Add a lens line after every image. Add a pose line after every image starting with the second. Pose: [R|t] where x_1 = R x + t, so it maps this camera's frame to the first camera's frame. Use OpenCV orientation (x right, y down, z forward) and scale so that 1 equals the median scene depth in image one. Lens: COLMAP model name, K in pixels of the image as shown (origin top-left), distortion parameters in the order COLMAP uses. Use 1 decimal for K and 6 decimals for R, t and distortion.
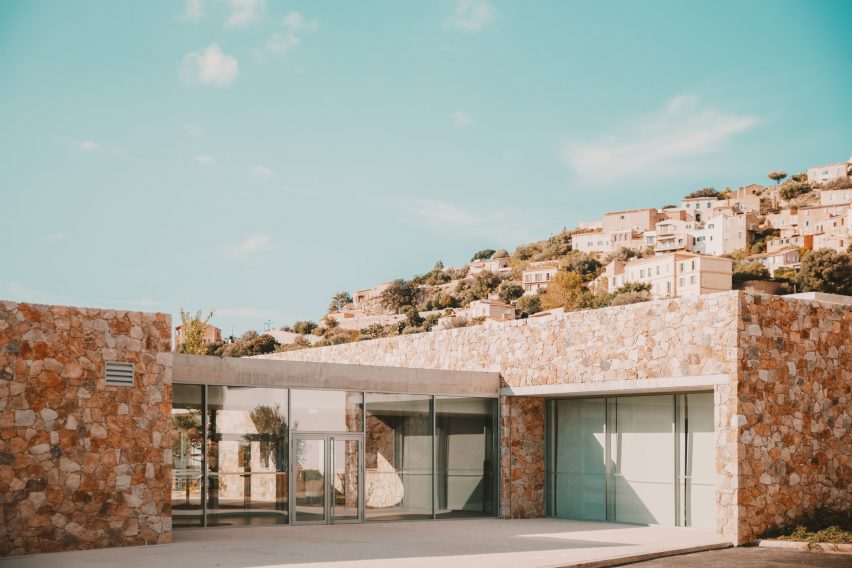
lens RADIAL K [[1254.9, 0, 425.6], [0, 1254.9, 380.2], [0, 0, 1]] dist [0.216257, 0.025179]
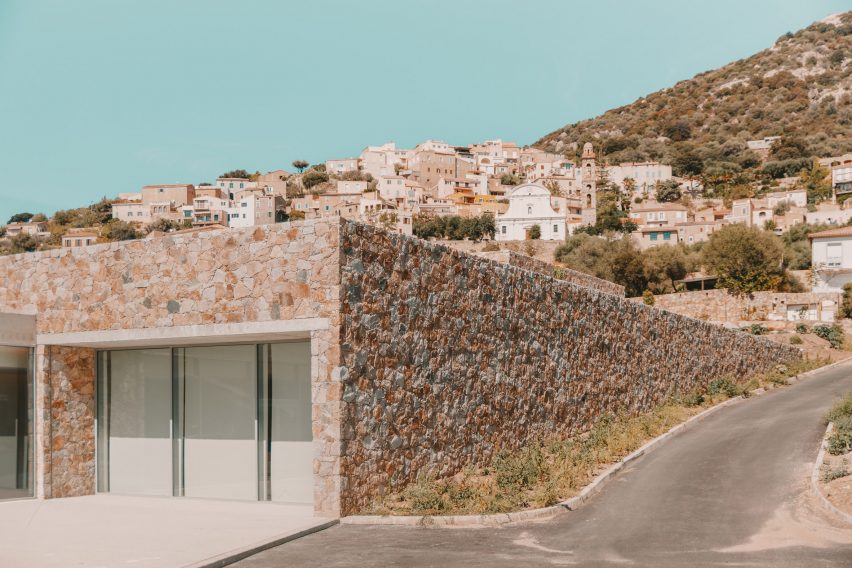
lens RADIAL K [[1109.4, 0, 446.9], [0, 1109.4, 419.8], [0, 0, 1]] dist [-0.009698, -0.022037]
pose [[0.916673, -0.010627, 0.399496, 0.016356], [-0.014300, 0.998134, 0.059364, 0.014189], [-0.399381, -0.060130, 0.914811, 0.245559]]
